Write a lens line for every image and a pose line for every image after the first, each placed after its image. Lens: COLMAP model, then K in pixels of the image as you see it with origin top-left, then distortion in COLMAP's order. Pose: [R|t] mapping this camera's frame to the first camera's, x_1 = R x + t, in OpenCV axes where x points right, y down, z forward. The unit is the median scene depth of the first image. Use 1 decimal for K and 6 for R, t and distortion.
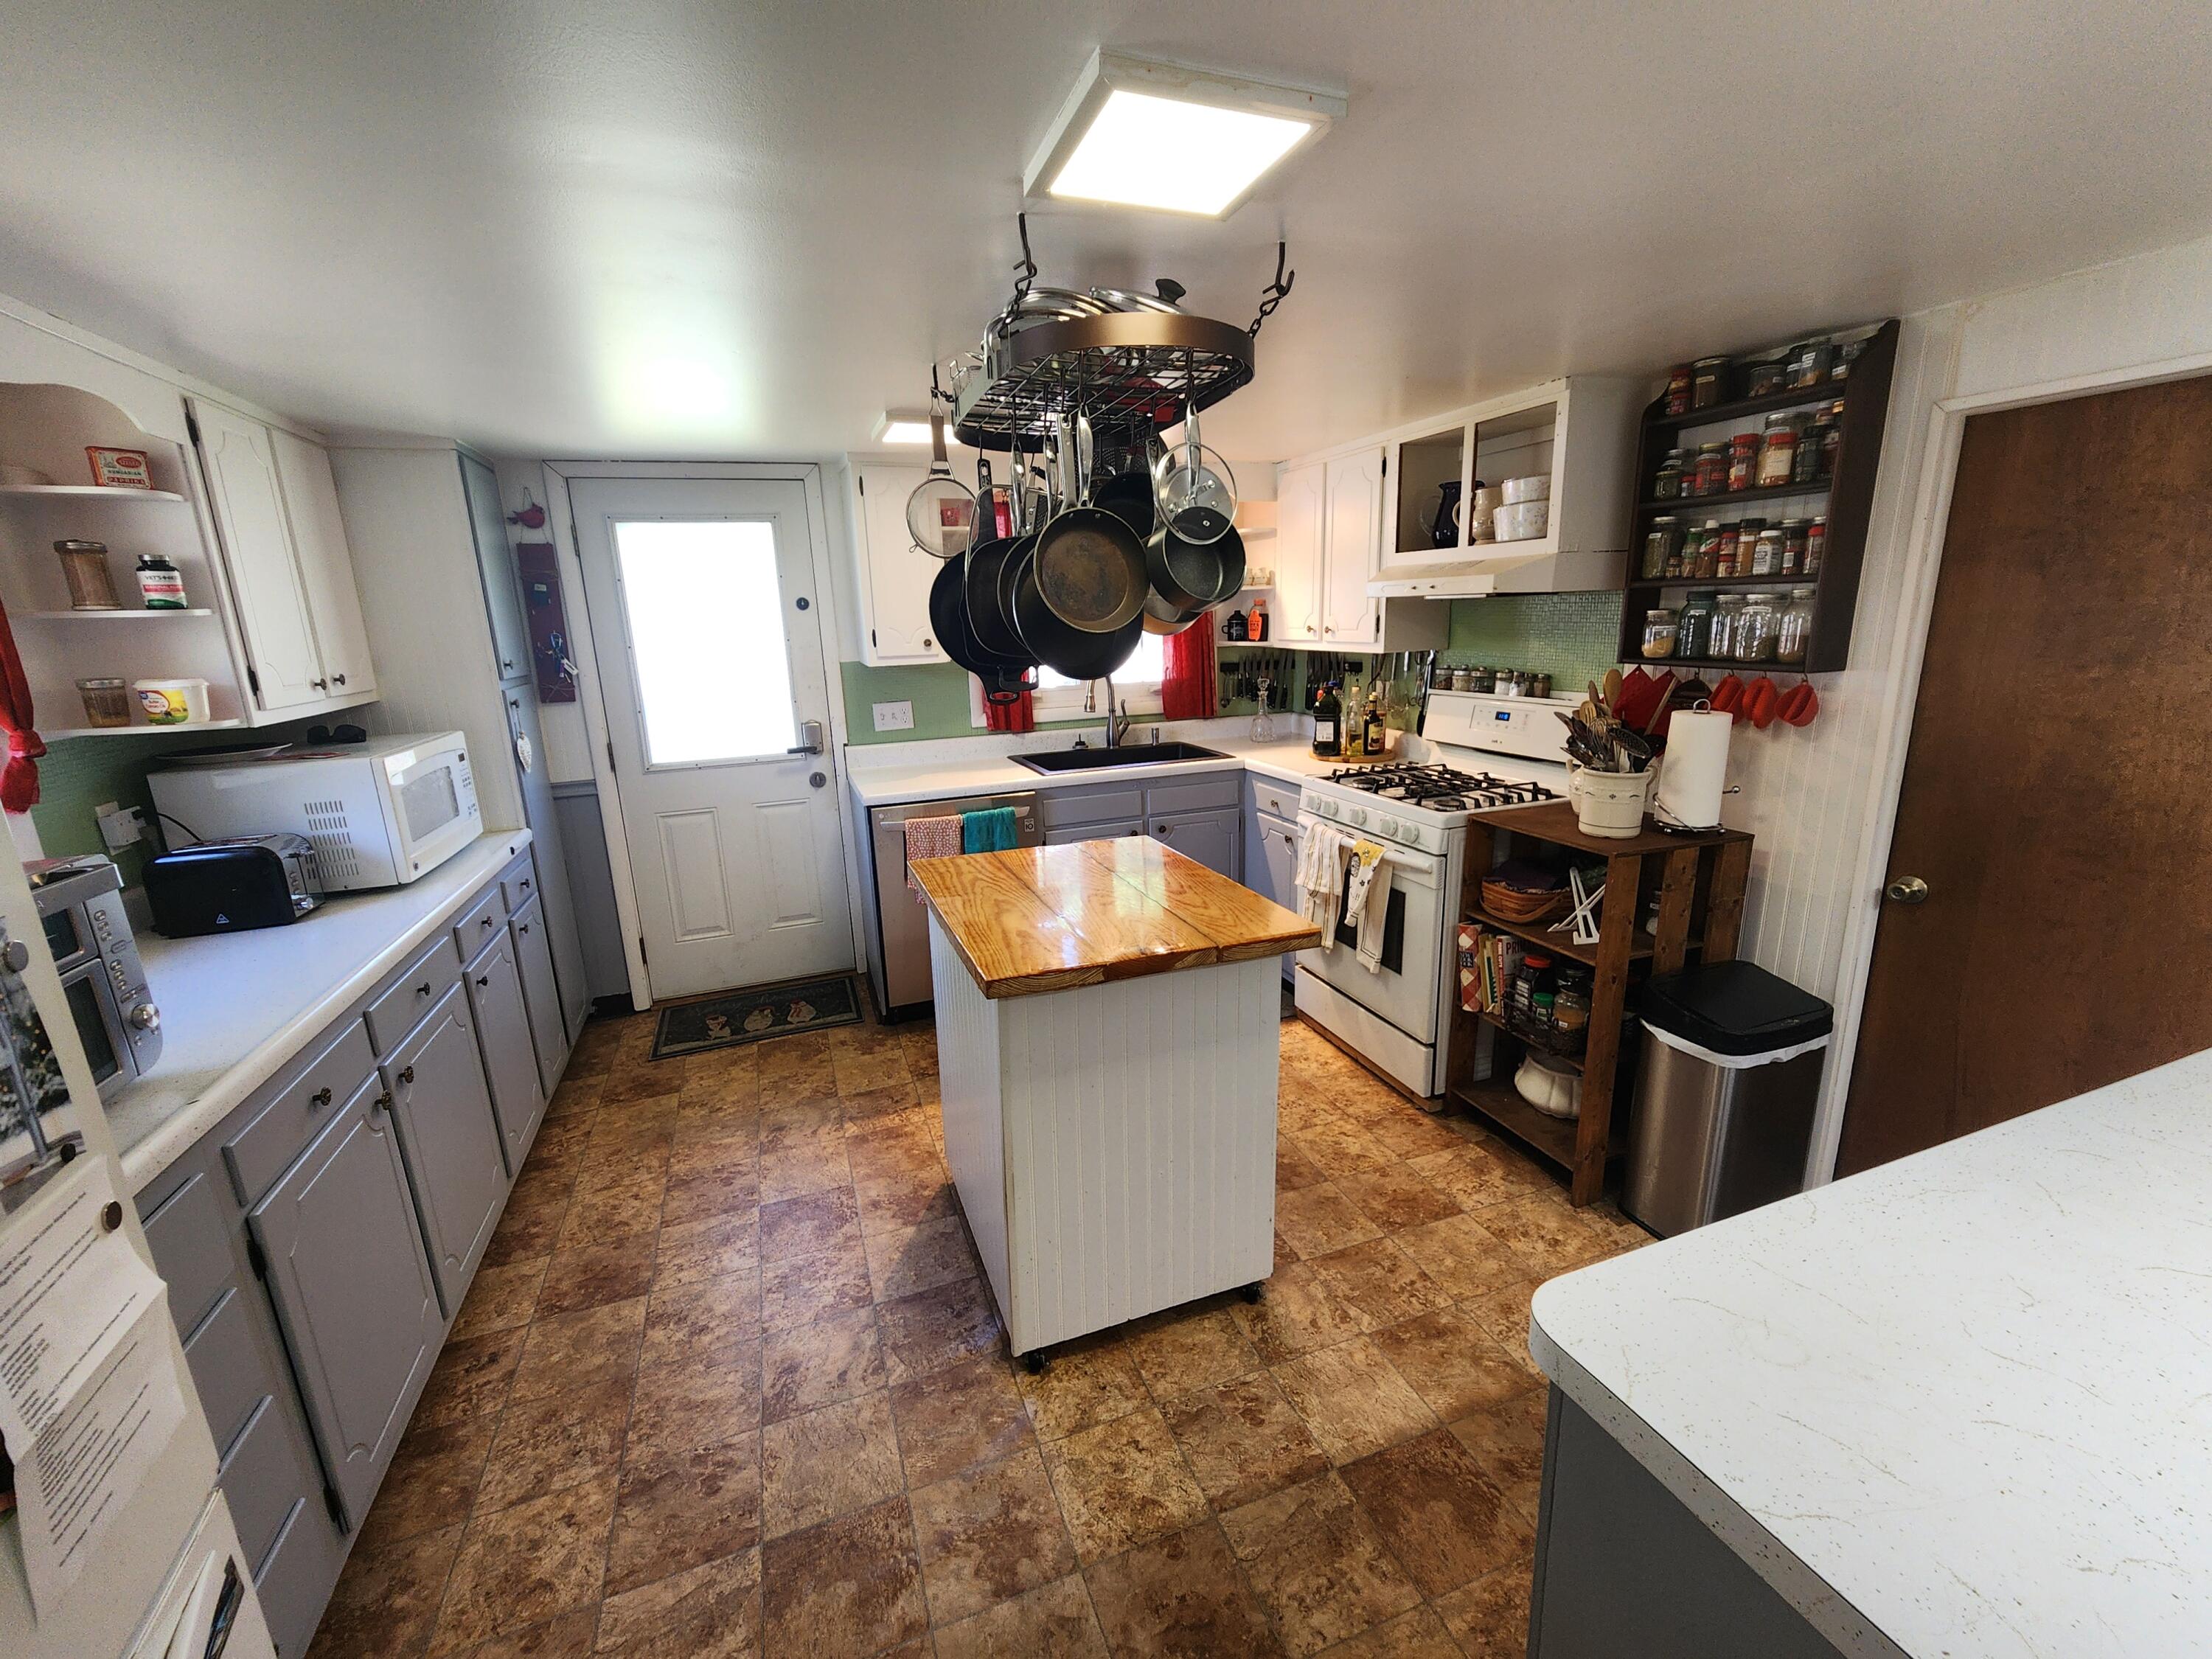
lens RADIAL K [[909.5, 0, 1104.9], [0, 909.5, 834.8], [0, 0, 1]] dist [-0.001479, 0.000540]
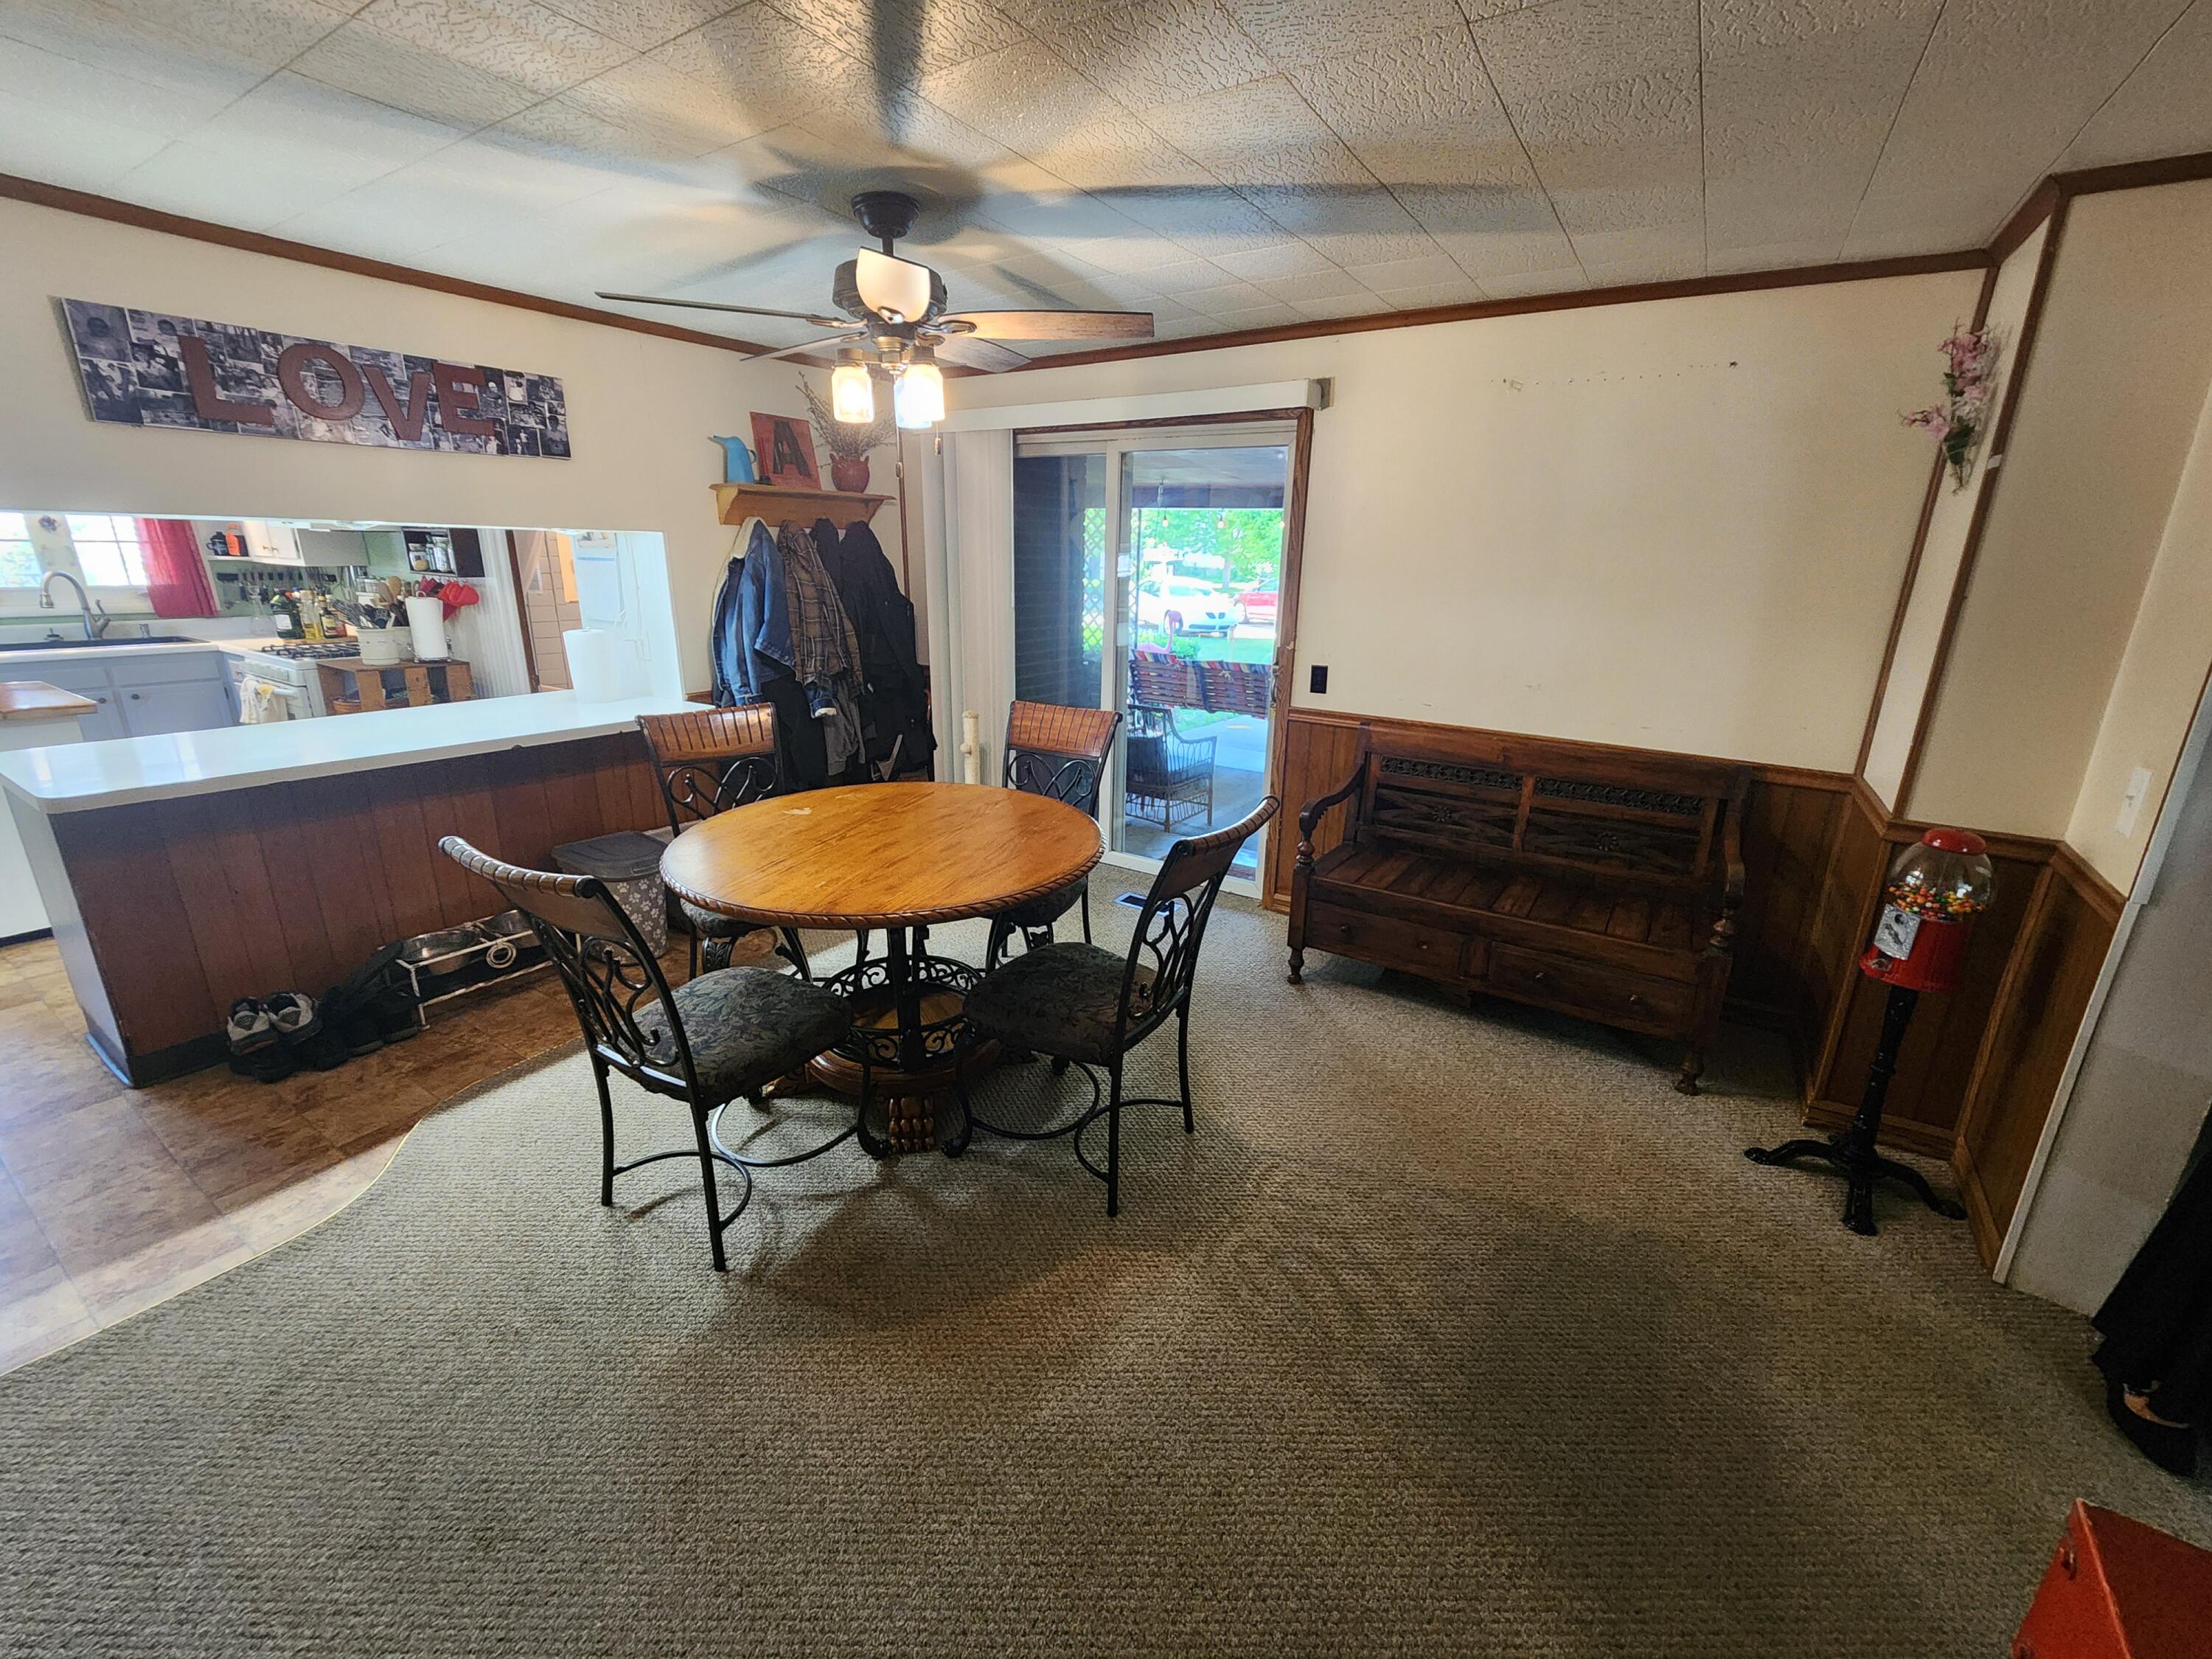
lens RADIAL K [[909.5, 0, 1114.8], [0, 909.5, 820.8], [0, 0, 1]] dist [-0.001479, 0.000540]
pose [[0.794500, -0.125040, 0.594252, 0.395247], [0.096354, 0.992132, 0.079937, 0.208672], [-0.599571, -0.006252, 0.800297, -0.927389]]
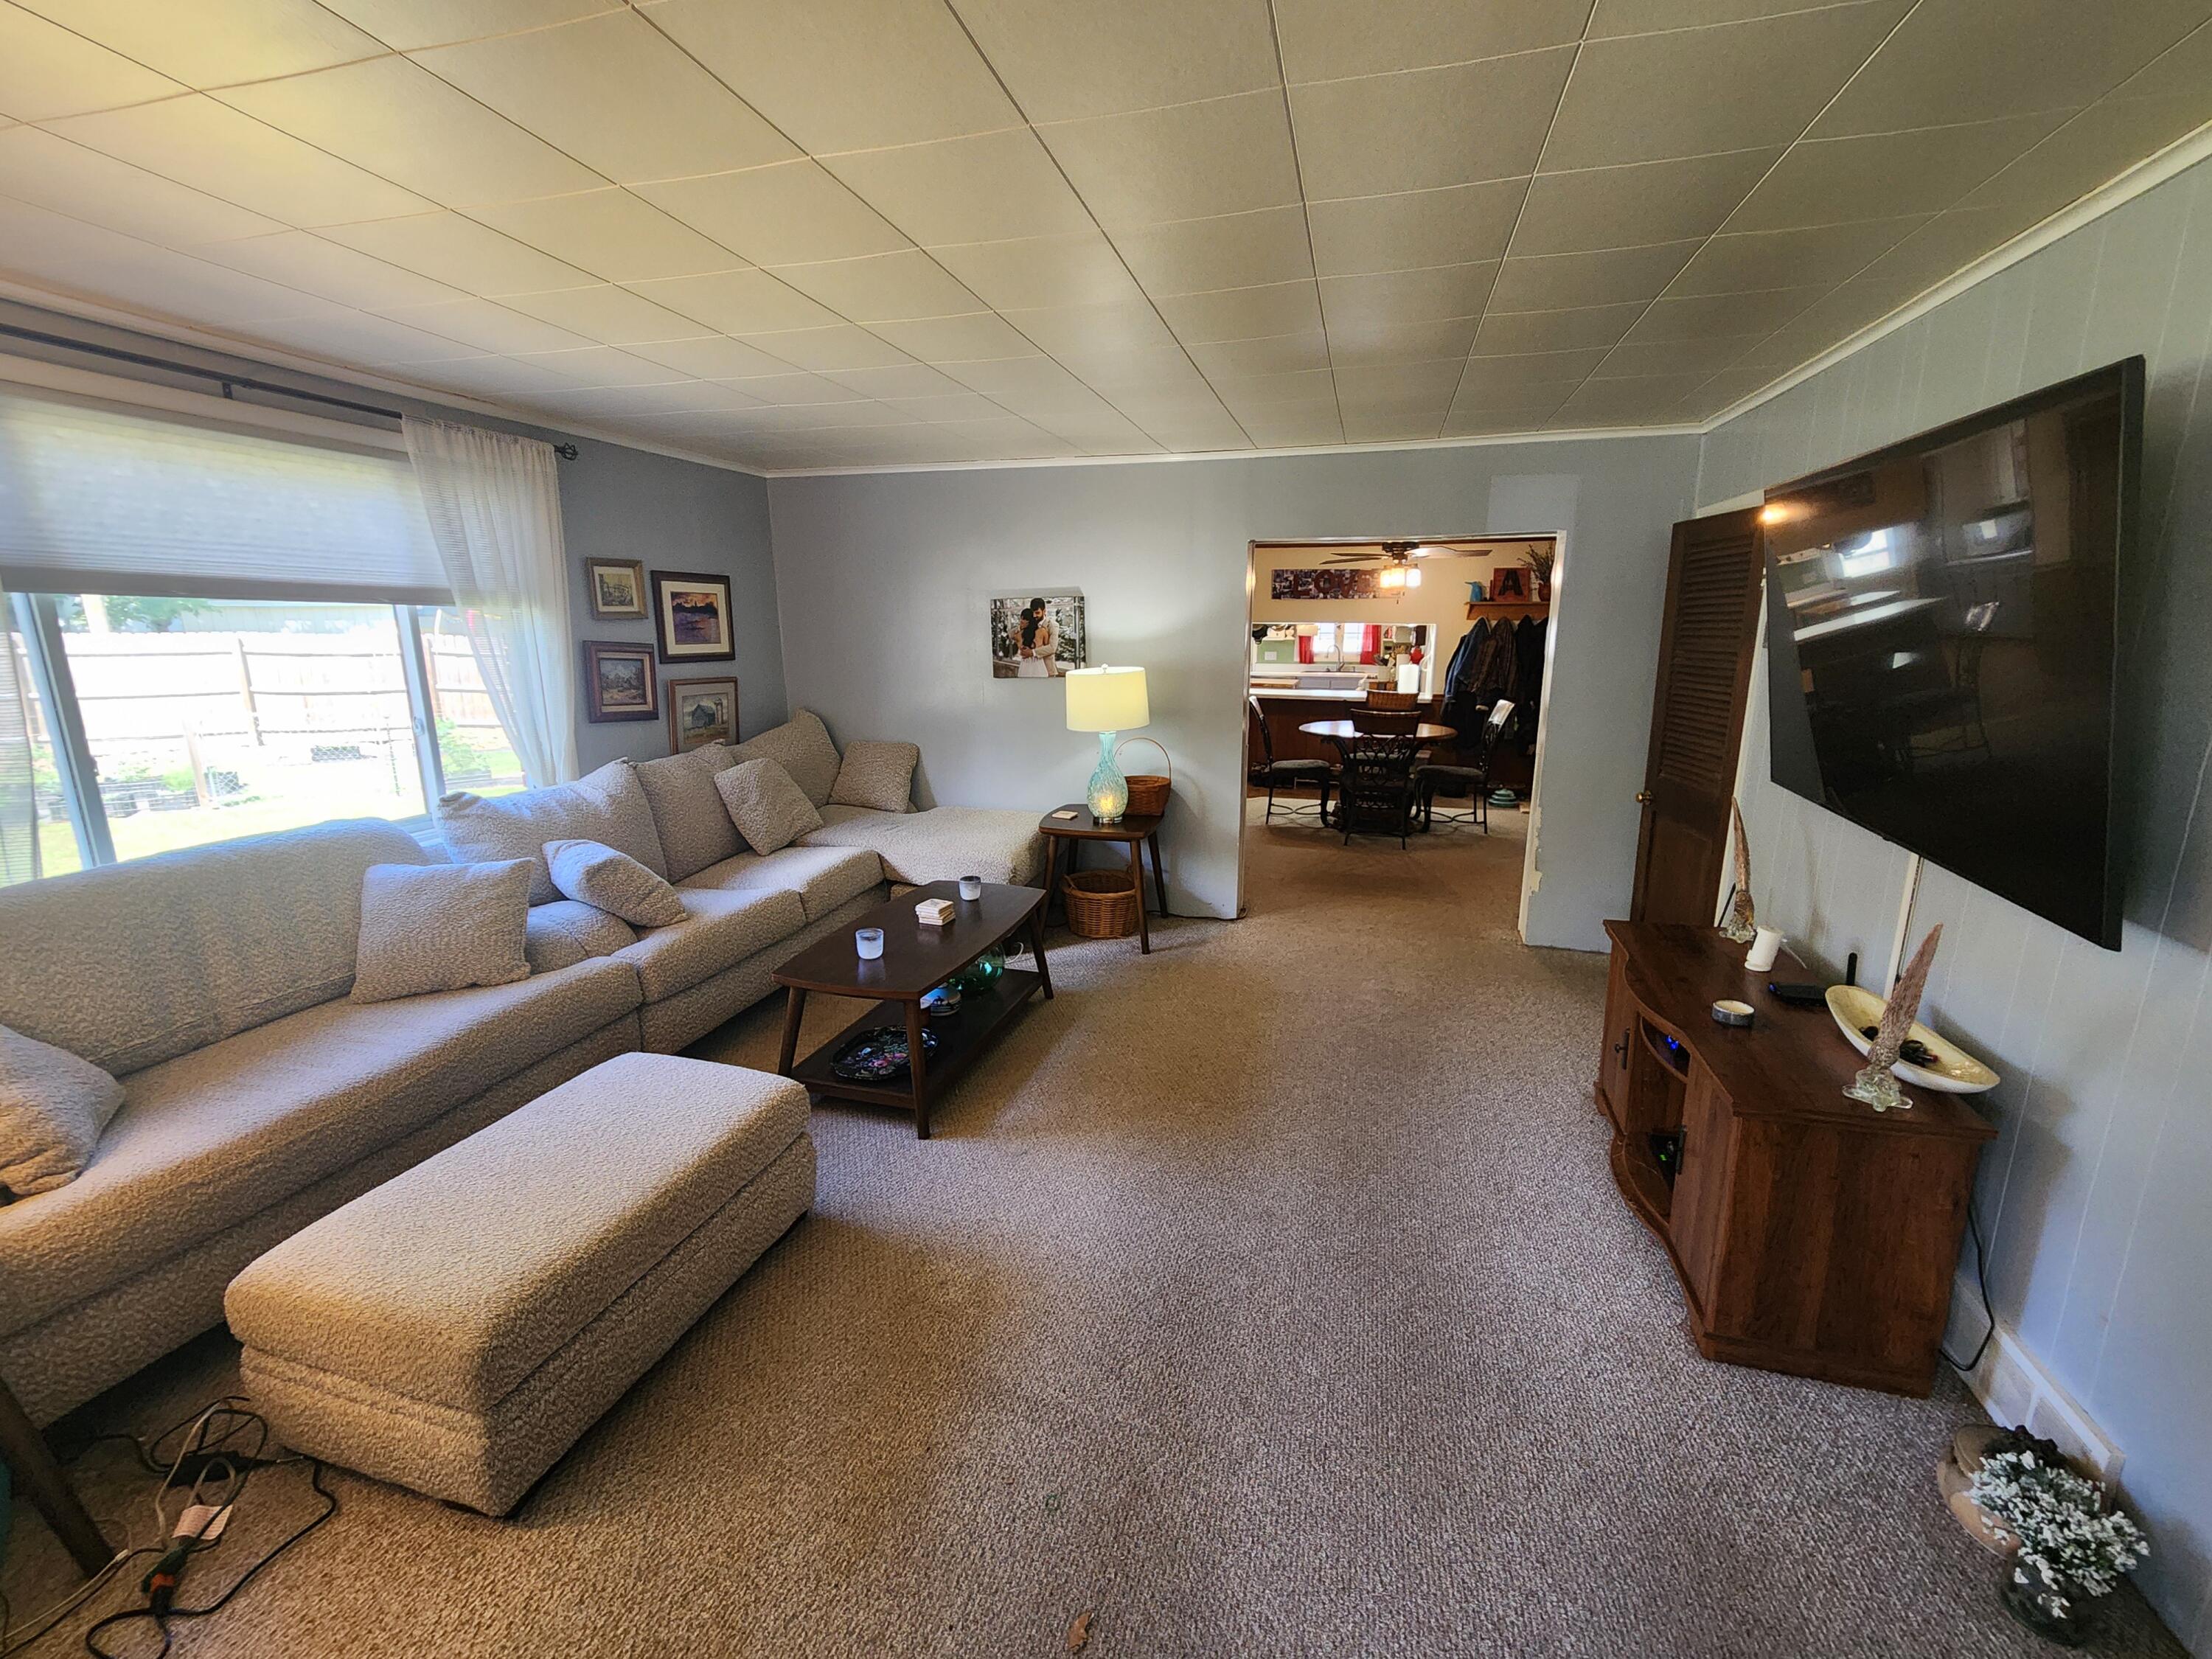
lens RADIAL K [[909.5, 0, 1112.5], [0, 909.5, 826.6], [0, 0, 1]] dist [-0.001479, 0.000540]
pose [[0.806351, 0.162689, -0.568621, 1.422975], [-0.170031, 0.984602, 0.040588, 0.496989], [0.566469, 0.063955, 0.821598, -2.244255]]
